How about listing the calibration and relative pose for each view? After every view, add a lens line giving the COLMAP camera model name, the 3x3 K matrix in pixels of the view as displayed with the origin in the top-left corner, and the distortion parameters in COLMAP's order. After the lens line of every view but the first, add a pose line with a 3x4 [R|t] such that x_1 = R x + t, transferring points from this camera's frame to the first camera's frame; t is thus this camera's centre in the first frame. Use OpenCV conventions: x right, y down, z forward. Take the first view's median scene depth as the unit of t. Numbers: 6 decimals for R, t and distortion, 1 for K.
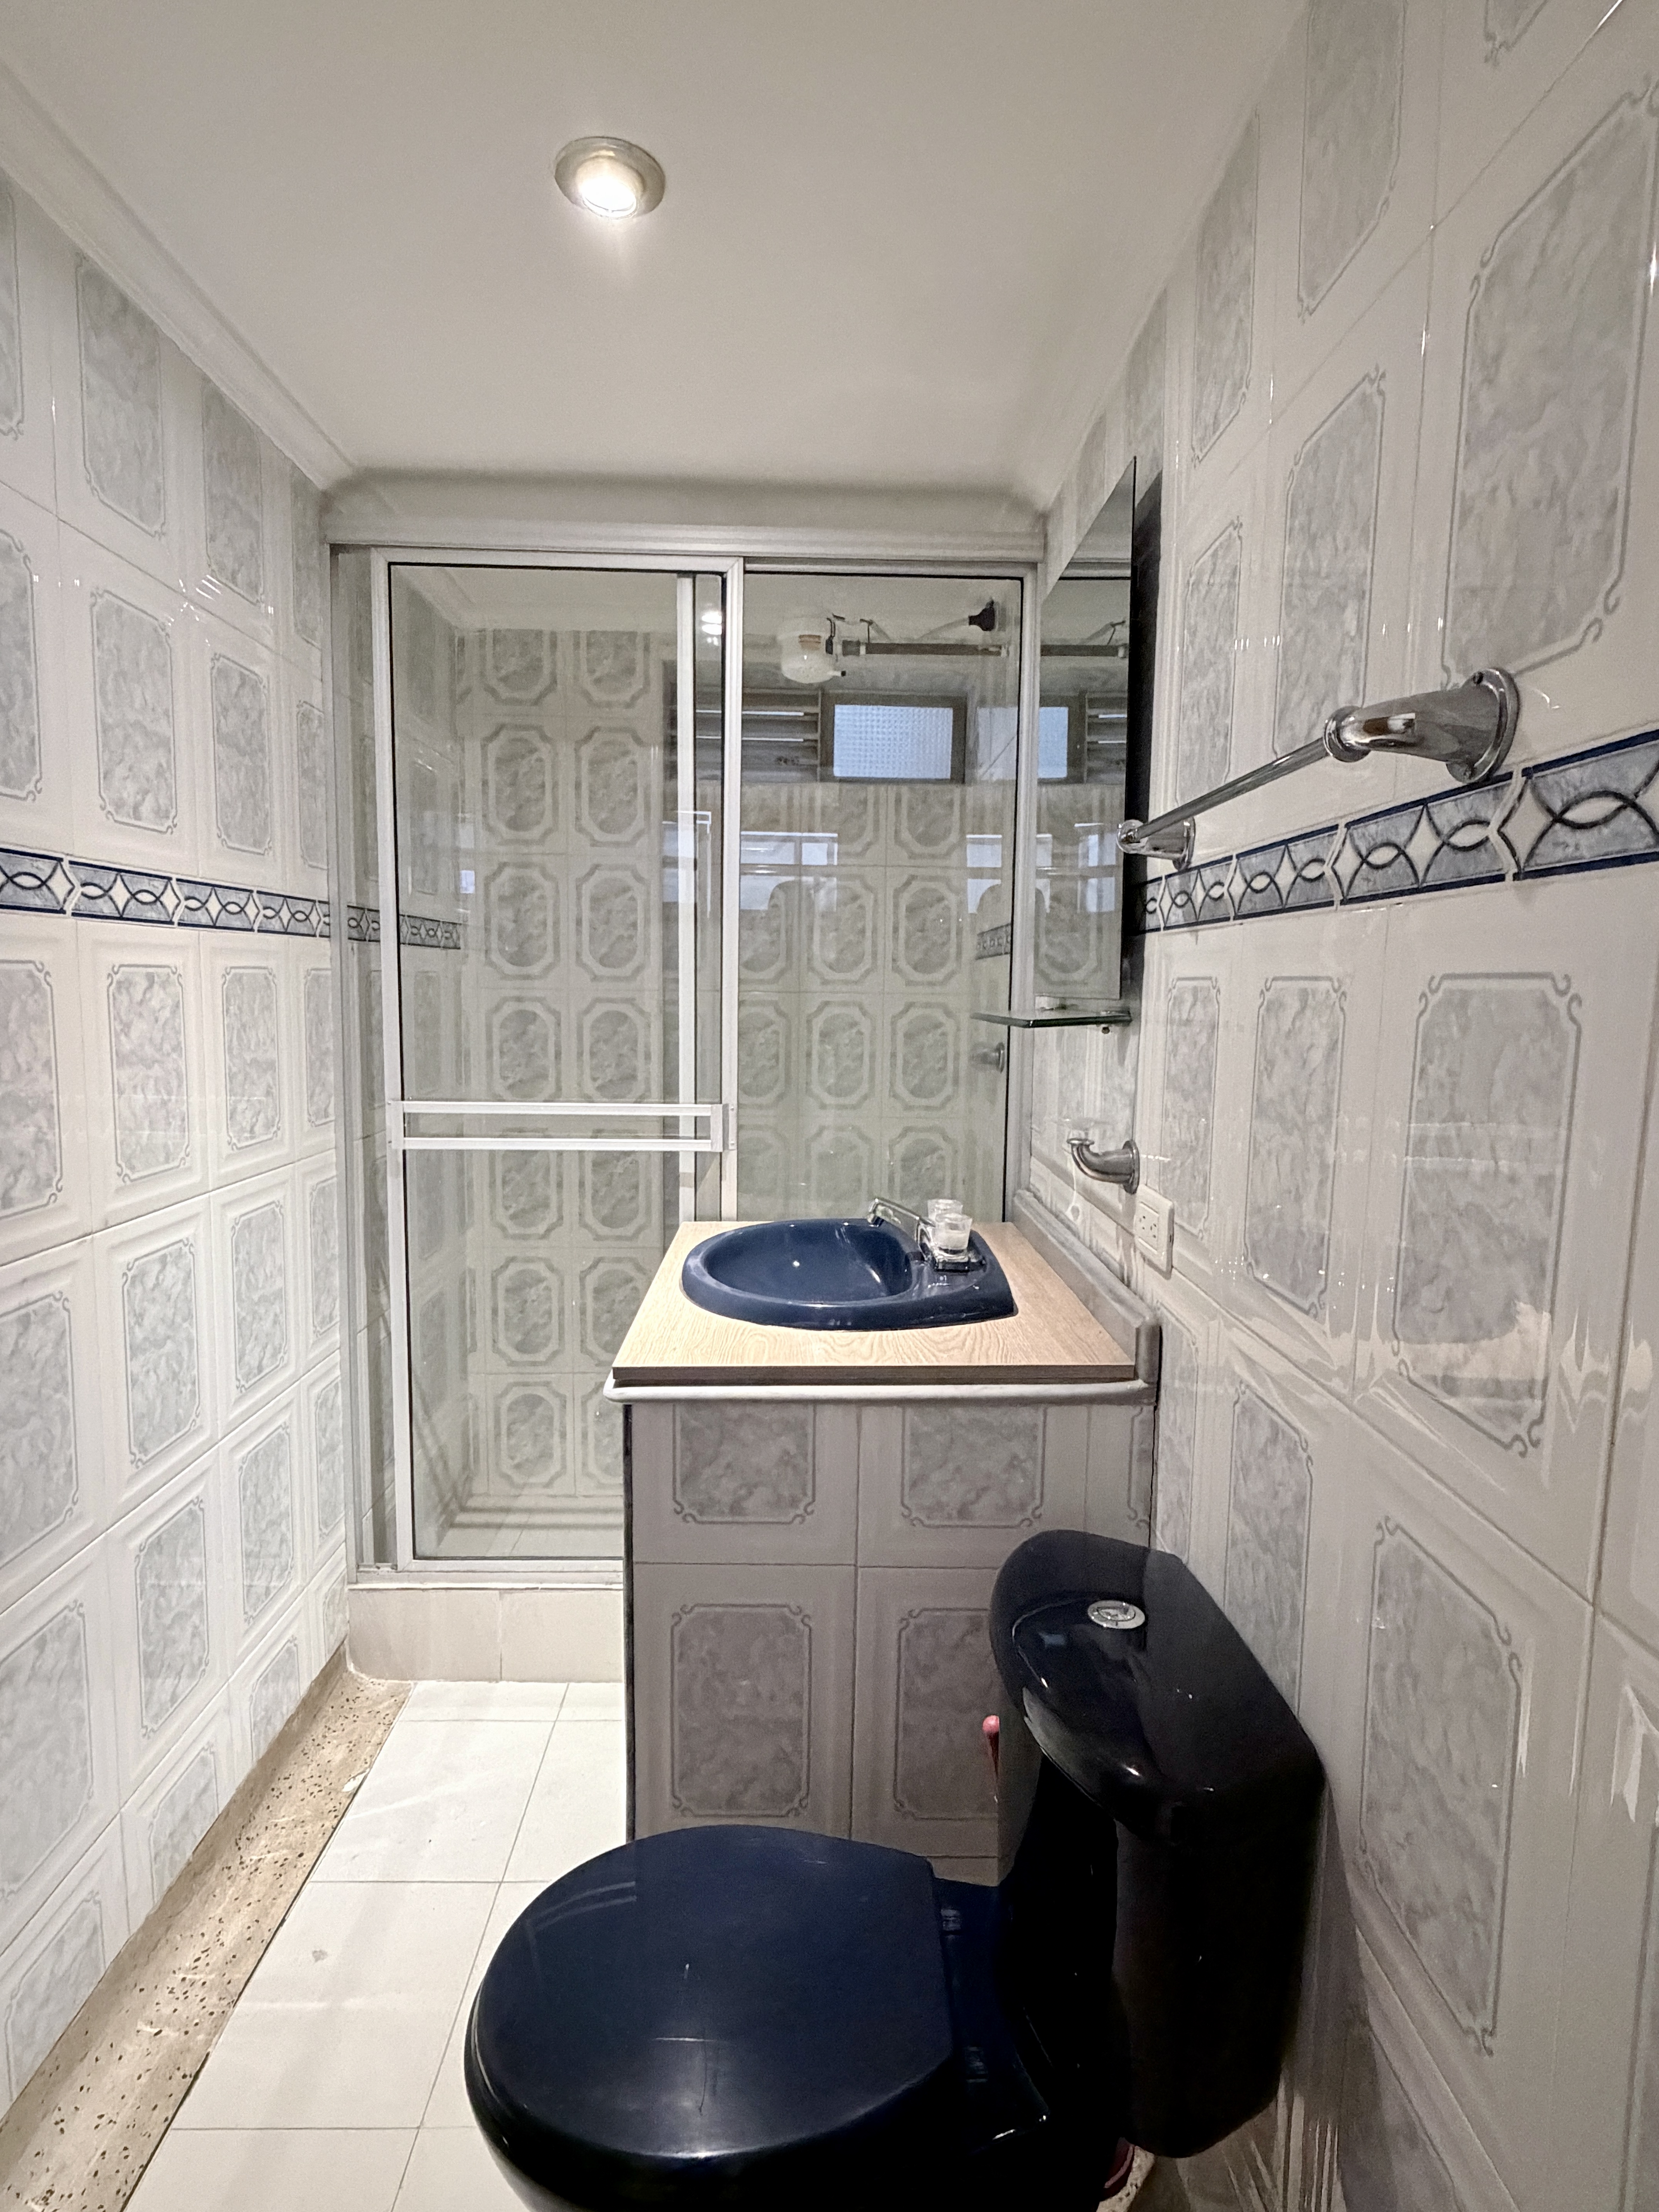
lens RADIAL K [[1104.3, 0, 836.9], [0, 1104.3, 1111.9], [0, 0, 1]] dist [-0.000423, 0.000154]
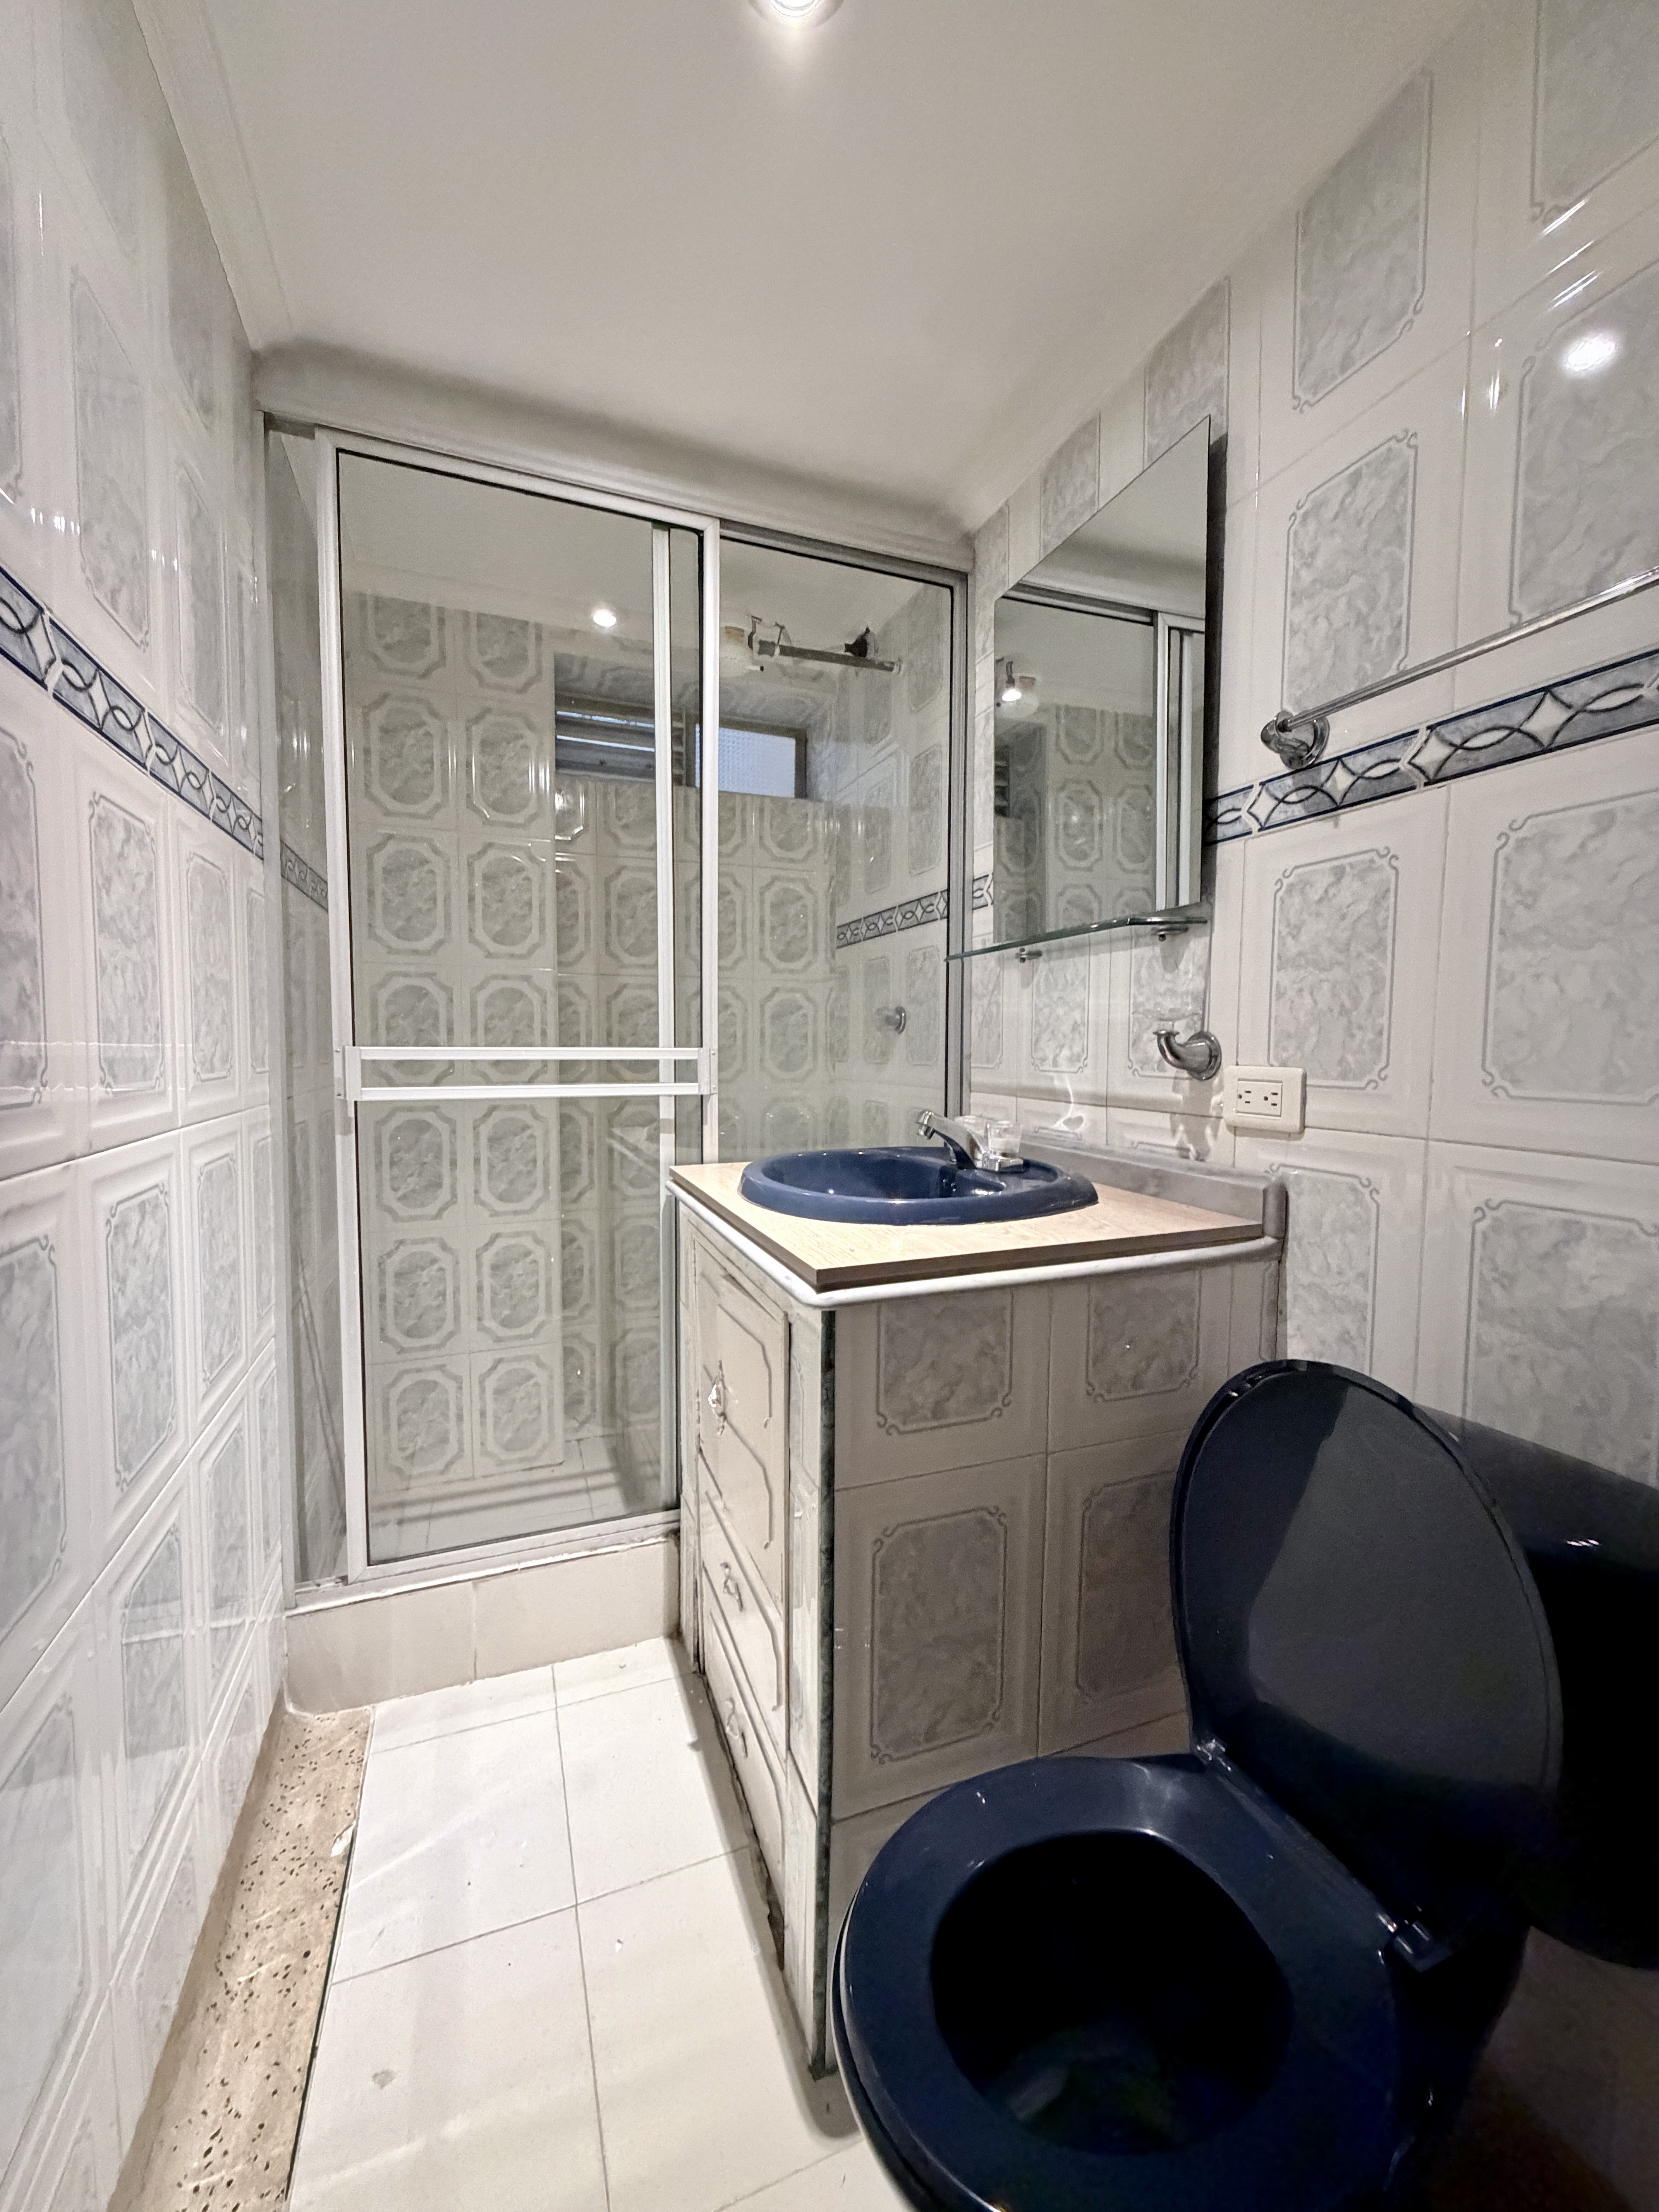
lens RADIAL K [[868.2, 0, 829.5], [0, 868.2, 1106.0], [0, 0, 1]] dist [-0.000878, 0.000616]
pose [[0.942582, -0.033458, 0.332294, -0.278552], [0.046150, 0.998473, -0.030375, 0.079824], [-0.330770, 0.043967, 0.942687, 0.218756]]
